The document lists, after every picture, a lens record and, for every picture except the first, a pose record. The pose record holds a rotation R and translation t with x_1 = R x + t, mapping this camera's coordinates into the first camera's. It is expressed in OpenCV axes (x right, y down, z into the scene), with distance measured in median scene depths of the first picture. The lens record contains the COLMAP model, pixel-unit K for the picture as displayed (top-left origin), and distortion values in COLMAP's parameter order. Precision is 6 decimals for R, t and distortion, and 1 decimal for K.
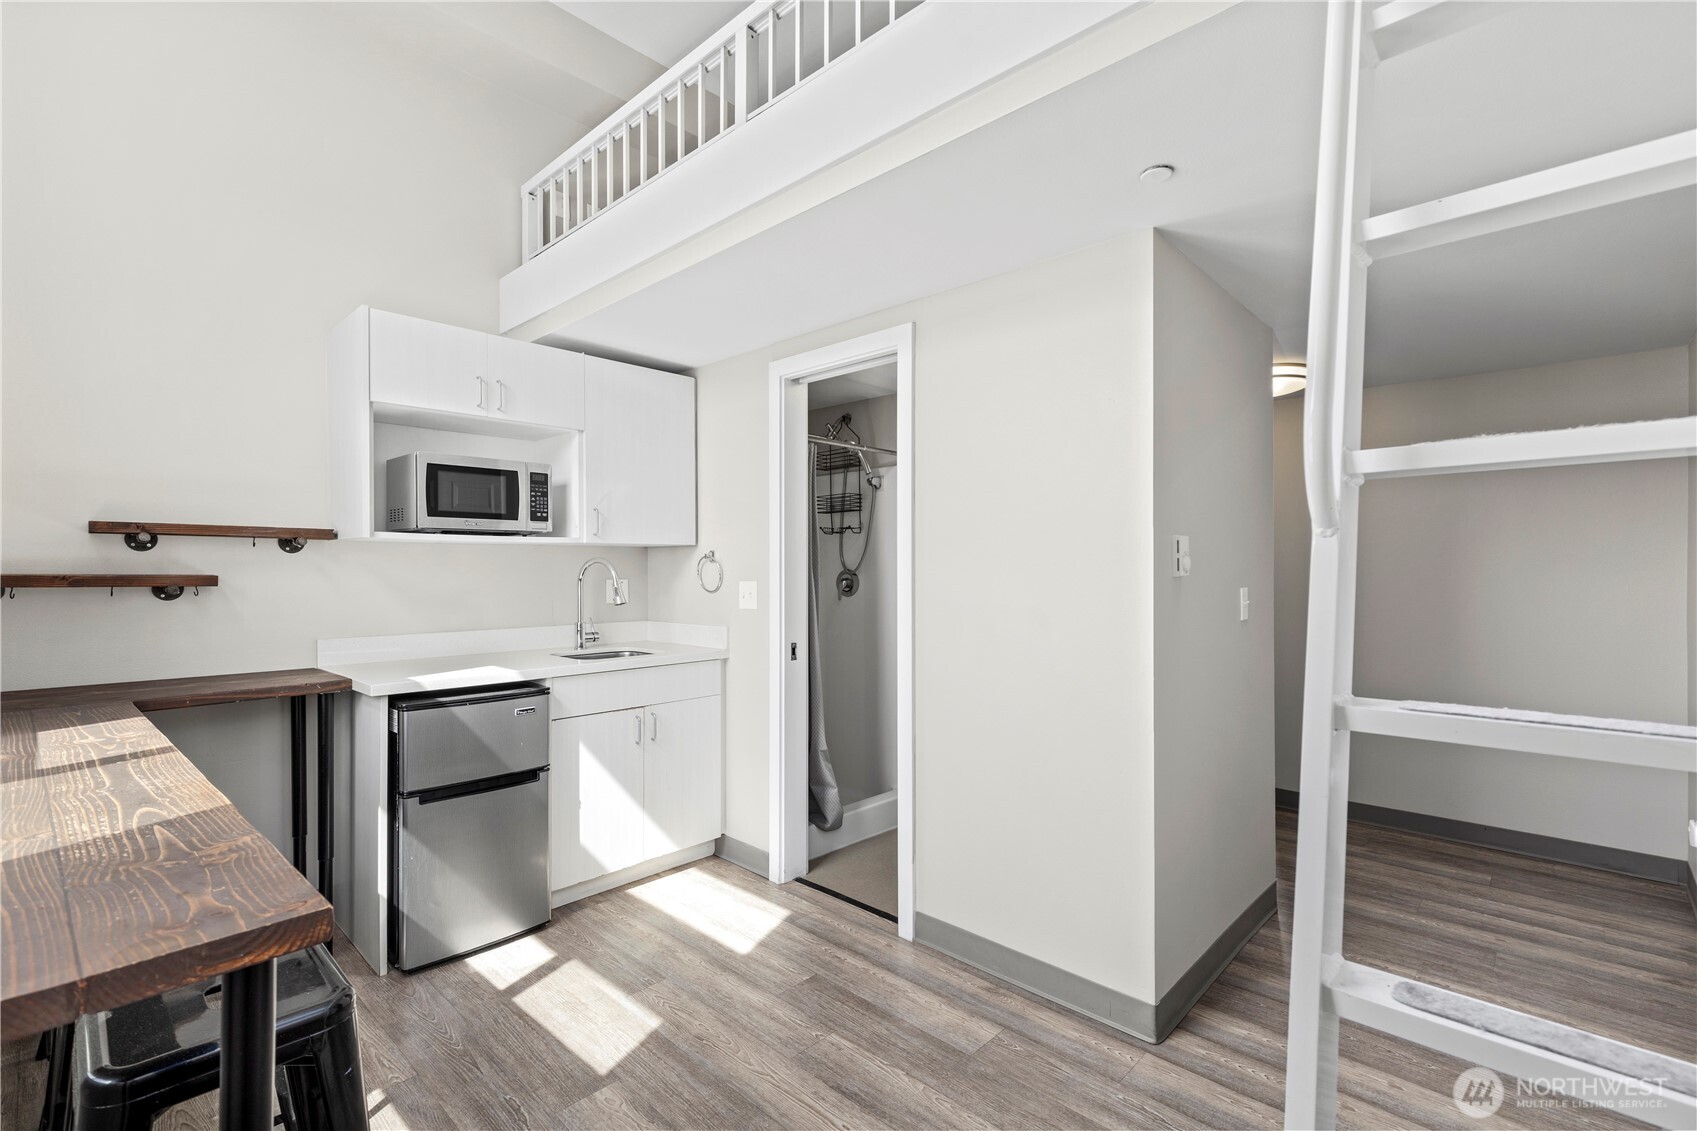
lens RADIAL K [[764.6, 0, 836.8], [0, 764.6, 570.2], [0, 0, 1]] dist [0.006803, 0.000428]
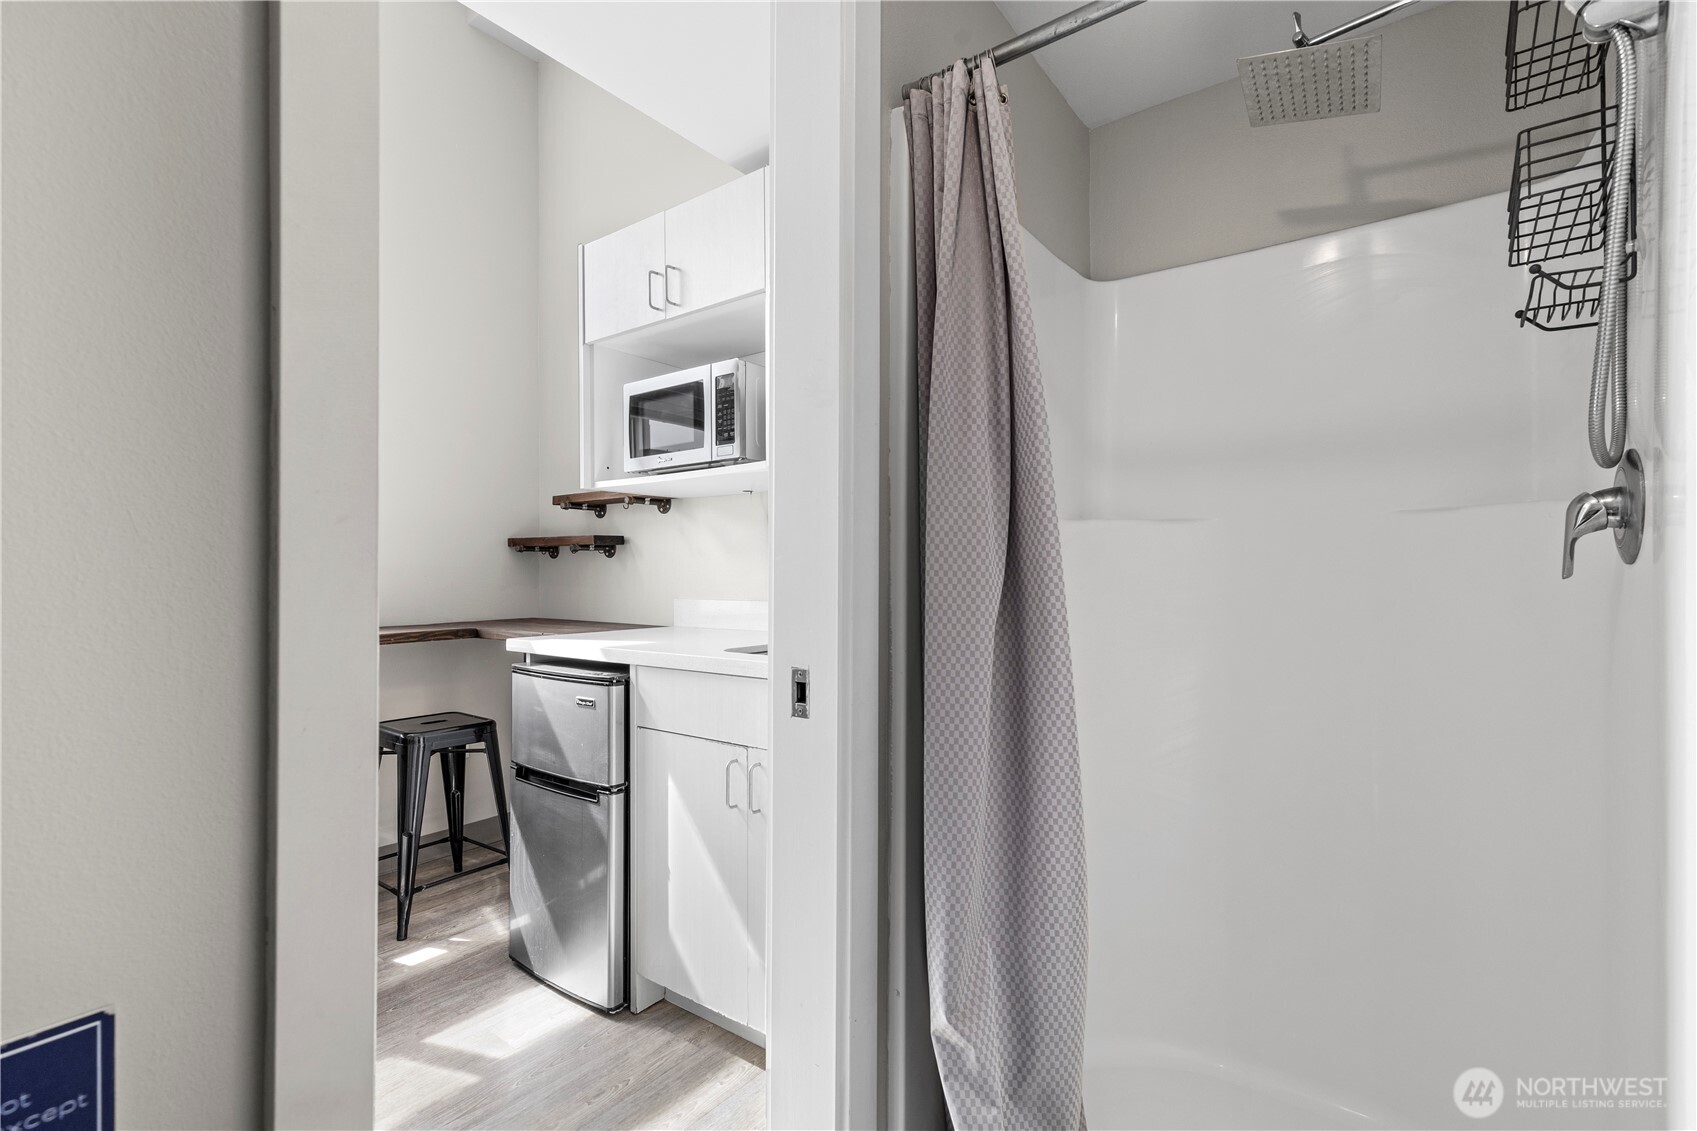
lens RADIAL K [[764.6, 0, 835.4], [0, 764.6, 576.2], [0, 0, 1]] dist [0.006803, 0.000428]
pose [[0.125446, 0.004544, -0.992090, 0.317361], [-0.001713, 0.999989, 0.004363, 0.053506], [0.992099, 0.001152, 0.125452, 1.028883]]
